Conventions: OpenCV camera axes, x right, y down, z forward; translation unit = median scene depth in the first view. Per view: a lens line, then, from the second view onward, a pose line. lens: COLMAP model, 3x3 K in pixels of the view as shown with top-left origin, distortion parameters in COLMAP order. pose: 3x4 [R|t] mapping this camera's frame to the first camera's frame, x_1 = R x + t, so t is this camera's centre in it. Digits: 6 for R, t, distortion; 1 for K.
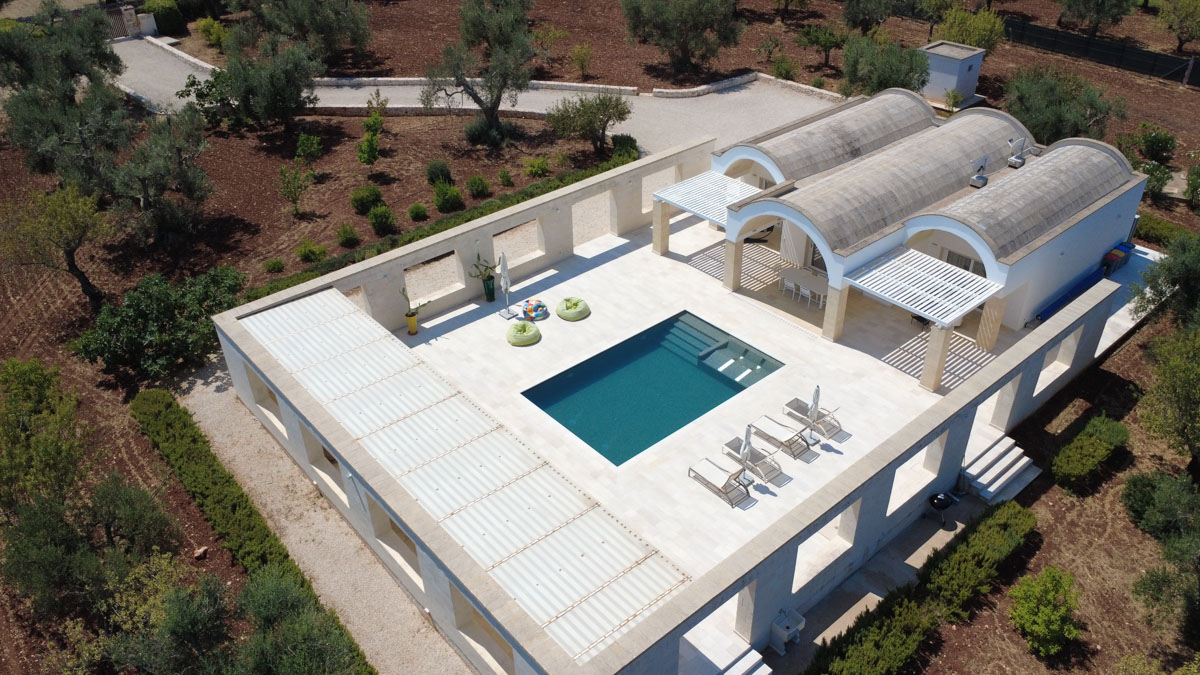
lens RADIAL K [[903.3, 0, 600.0], [0, 903.3, 337.5], [0, 0, 1]] dist [0.000447, -0.004085]
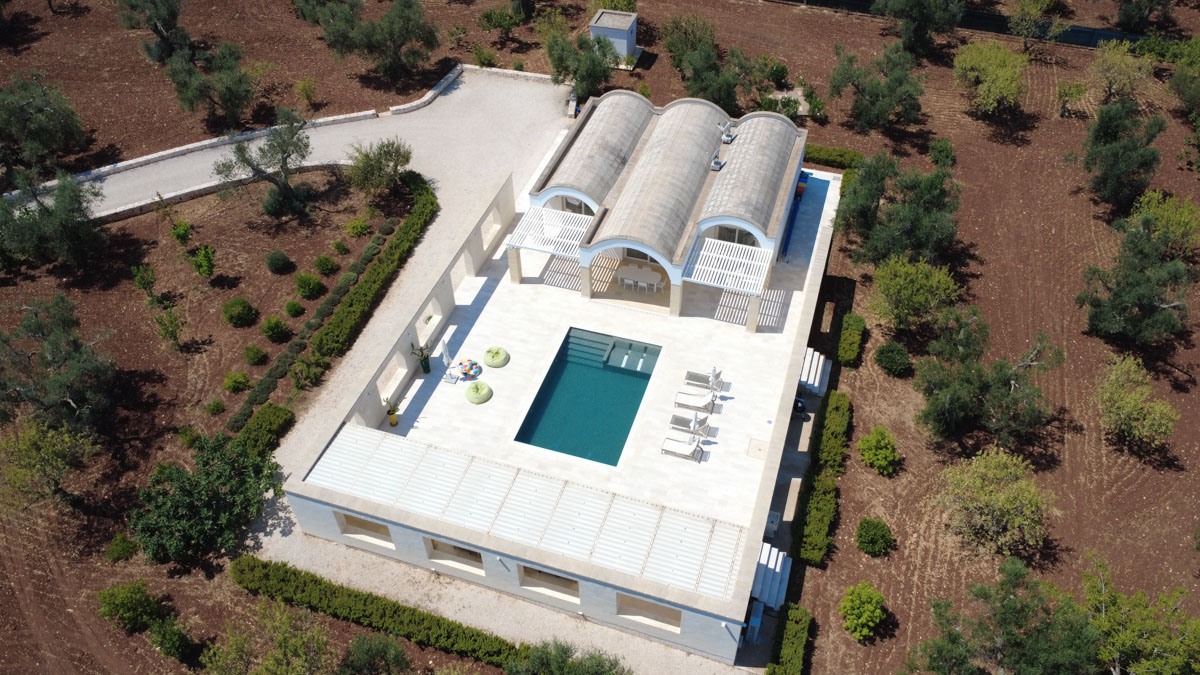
lens RADIAL K [[903.3, 0, 600.0], [0, 903.3, 337.5], [0, 0, 1]] dist [0.000447, -0.004085]
pose [[0.854740, -0.359643, 0.374268, -0.376300], [0.283941, 0.927572, 0.242873, -0.327947], [-0.434508, -0.101323, 0.894951, -0.226972]]
